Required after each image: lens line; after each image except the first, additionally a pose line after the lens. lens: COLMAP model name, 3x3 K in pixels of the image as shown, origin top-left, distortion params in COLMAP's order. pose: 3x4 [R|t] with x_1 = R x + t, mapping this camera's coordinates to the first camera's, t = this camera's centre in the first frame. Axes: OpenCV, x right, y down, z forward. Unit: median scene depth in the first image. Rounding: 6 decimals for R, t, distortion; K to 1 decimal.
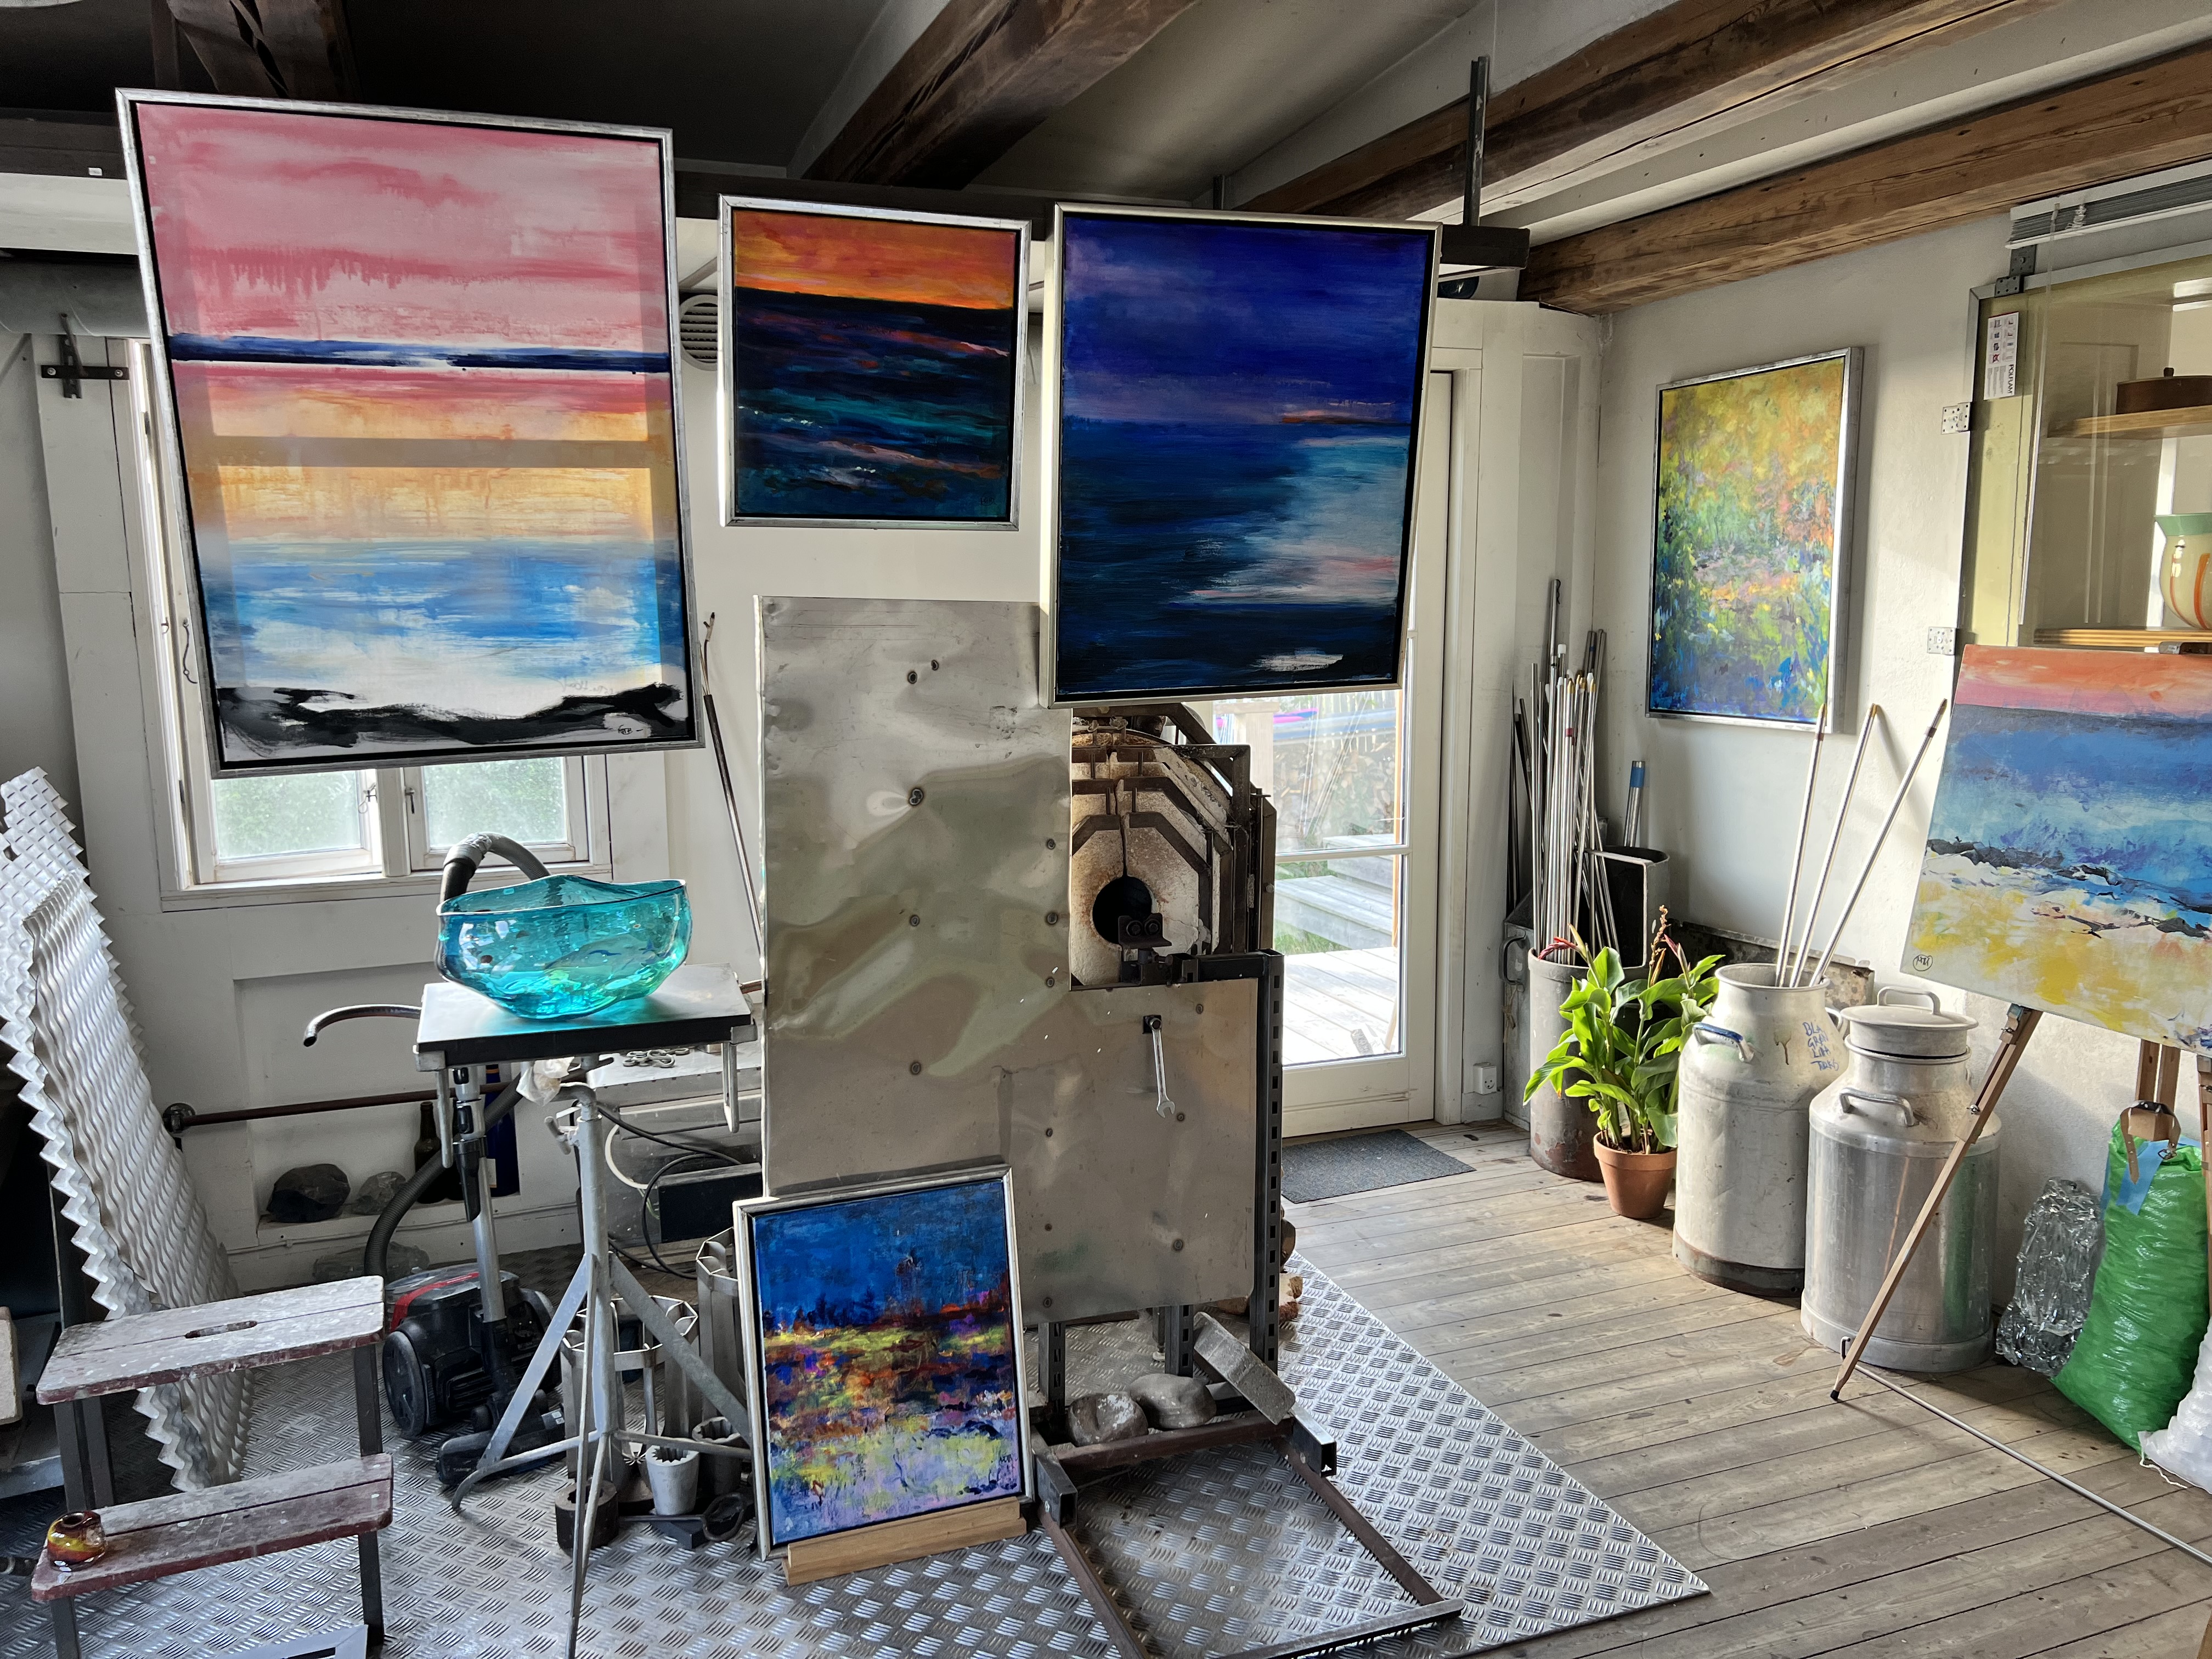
lens RADIAL K [[1690.5, 0, 1130.8], [0, 1690.5, 832.2], [0, 0, 1]] dist [0.059893, -0.082708]
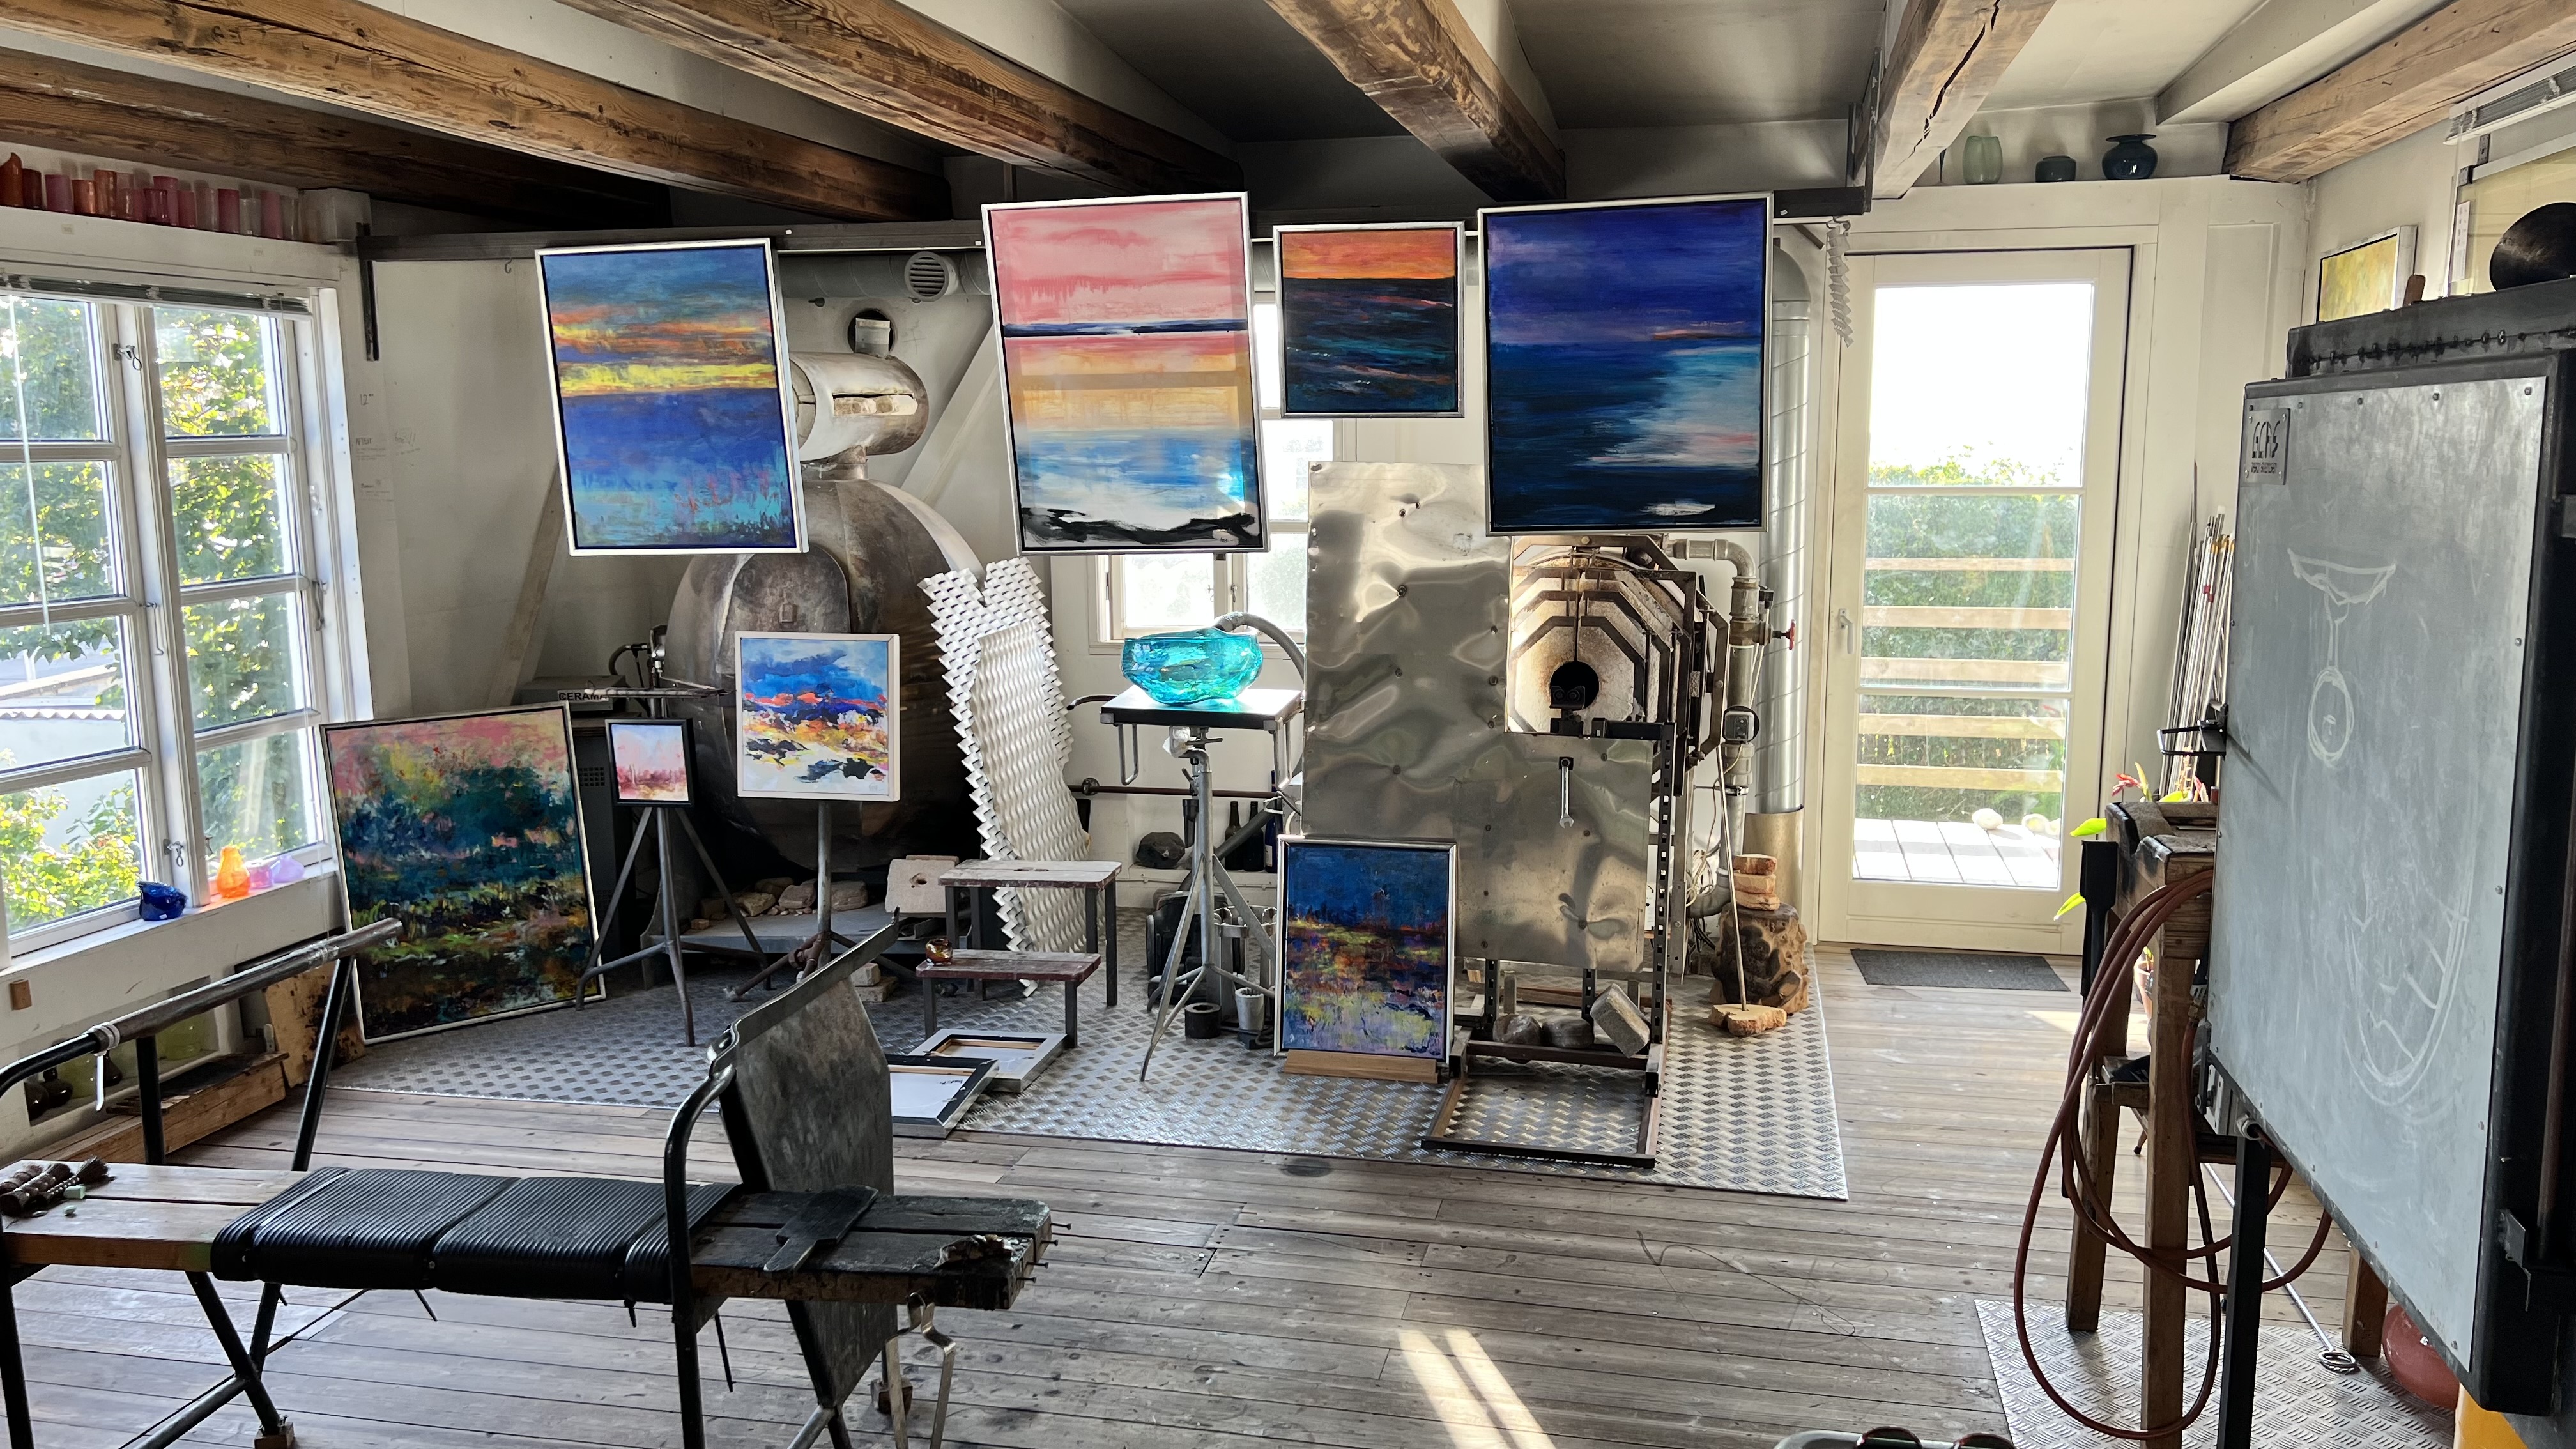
lens RADIAL K [[1977.9, 0, 1275.5], [0, 1977.9, 734.9], [0, 0, 1]] dist [0.054229, -0.075701]
pose [[0.825187, 0.087805, -0.557993, 0.748213], [-0.081978, 0.996002, 0.035495, 0.052150], [0.558879, 0.016454, 0.829086, -0.522911]]
